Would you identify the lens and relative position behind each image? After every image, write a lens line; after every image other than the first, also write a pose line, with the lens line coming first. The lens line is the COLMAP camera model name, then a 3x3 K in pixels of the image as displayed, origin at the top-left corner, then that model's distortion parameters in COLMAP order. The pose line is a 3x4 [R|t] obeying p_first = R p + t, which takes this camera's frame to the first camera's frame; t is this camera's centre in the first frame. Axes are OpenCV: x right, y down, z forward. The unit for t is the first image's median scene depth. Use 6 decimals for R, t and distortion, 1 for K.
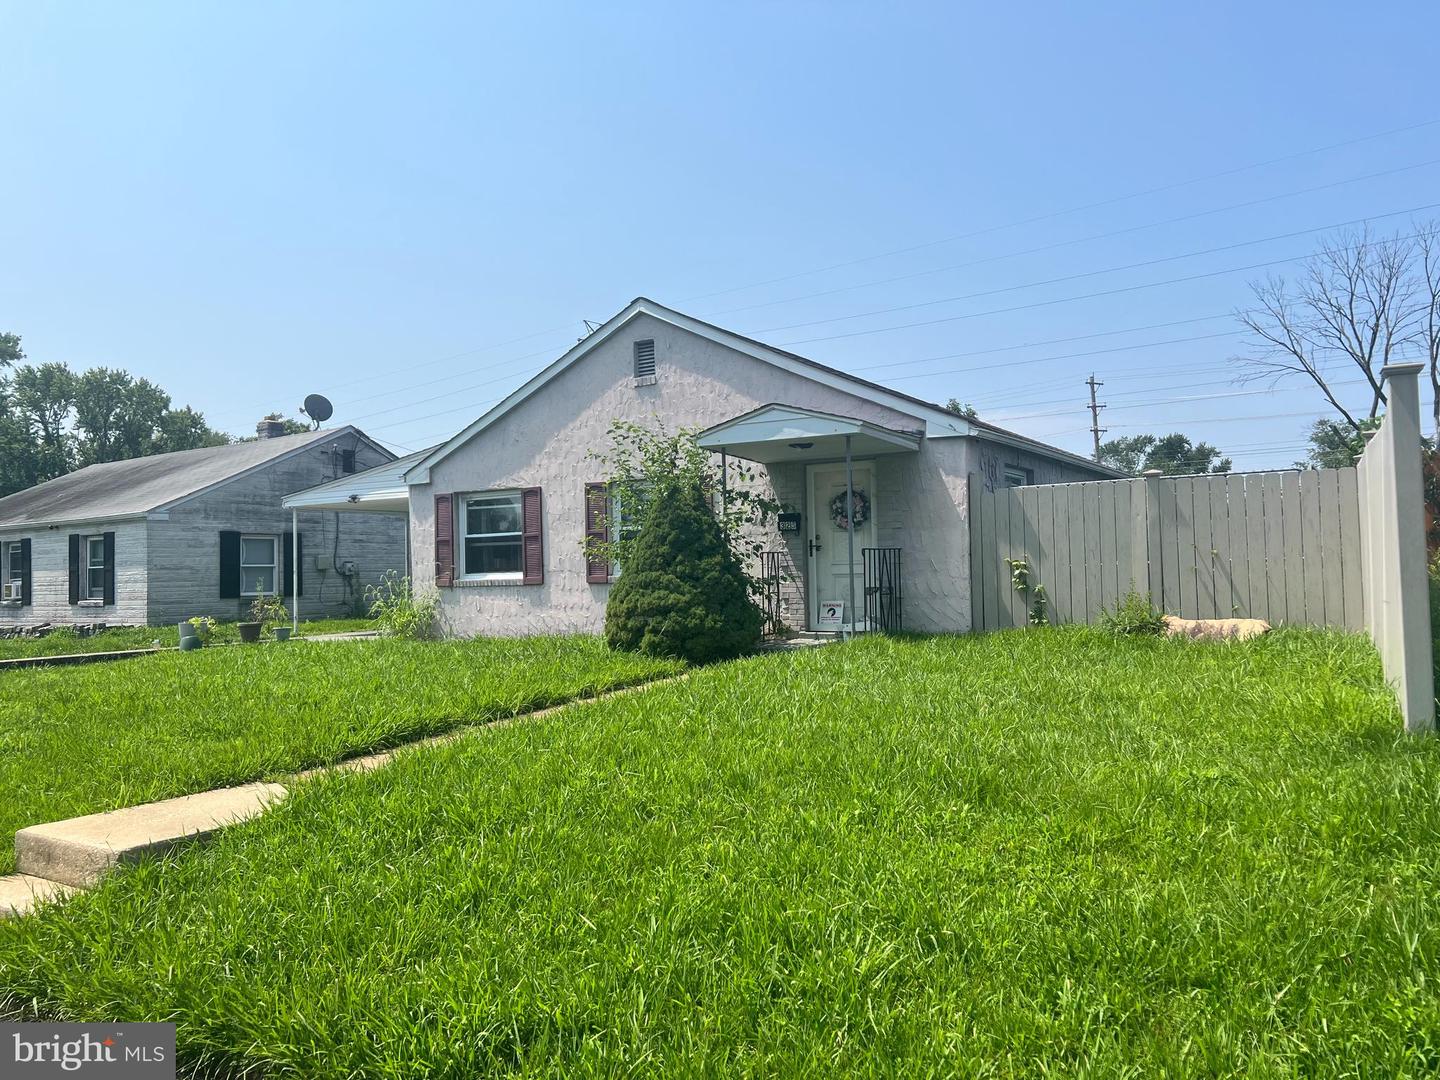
lens RADIAL K [[1083.3, 0, 741.8], [0, 1083.3, 542.8], [0, 0, 1]] dist [0.061262, -0.082417]
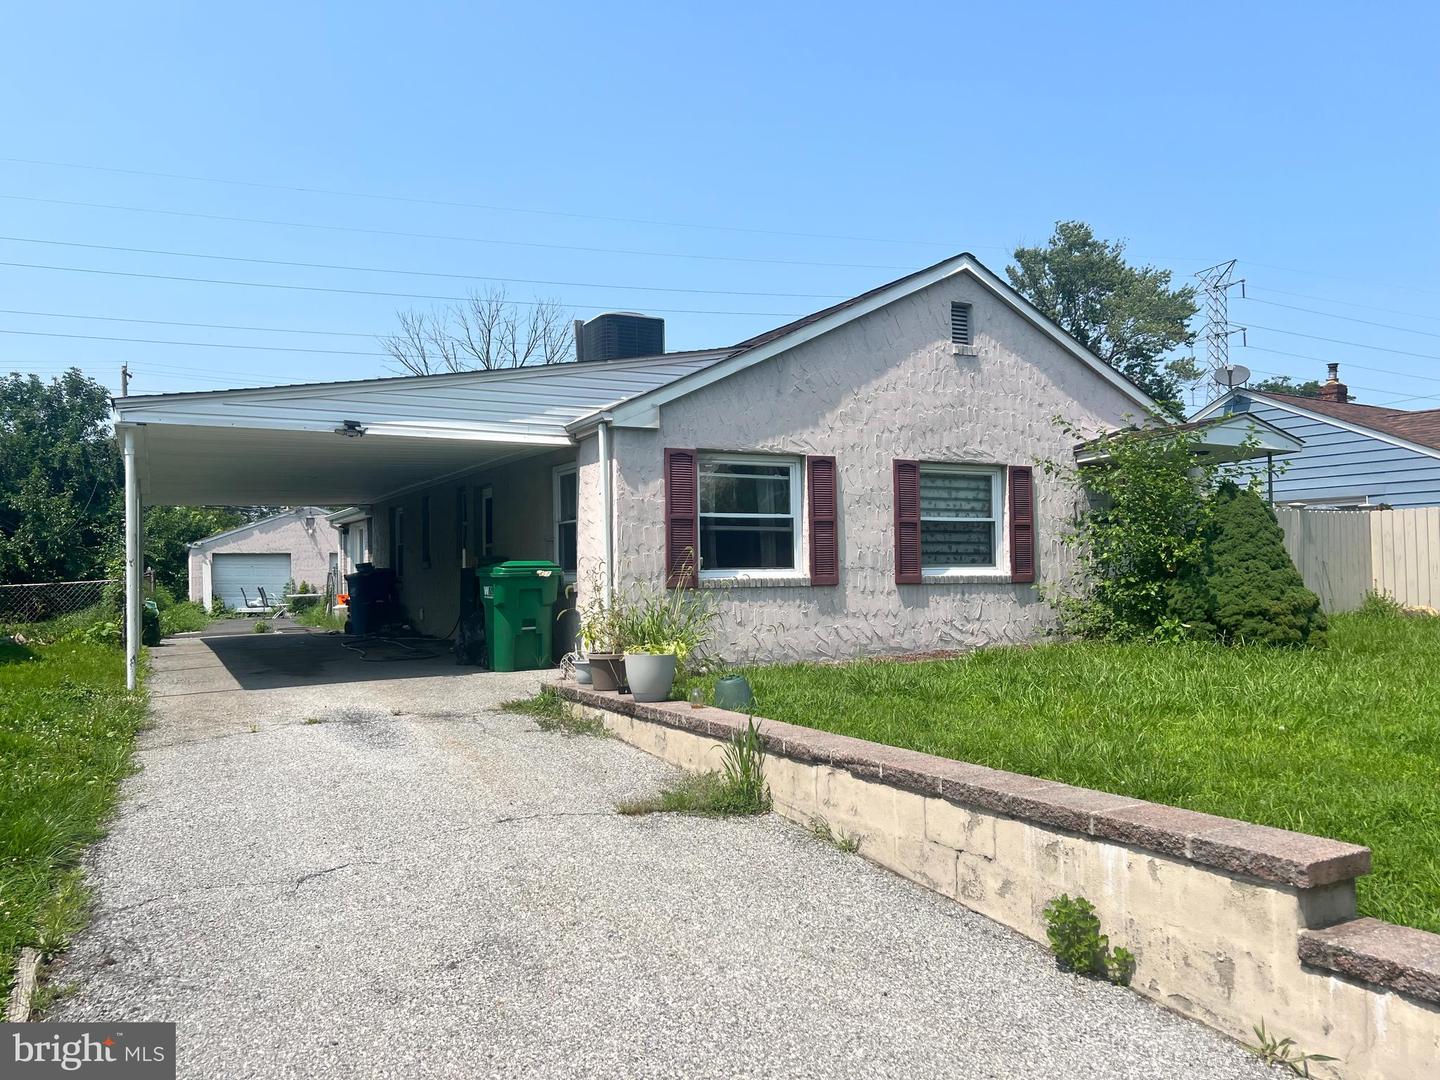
lens RADIAL K [[1081.5, 0, 721.1], [0, 1081.5, 561.3], [0, 0, 1]] dist [0.047332, -0.050283]
pose [[0.515522, 0.030935, 0.856318, -0.884901], [-0.019221, 0.999514, -0.024536, 0.042291], [-0.856661, -0.003810, 0.515866, 0.688433]]
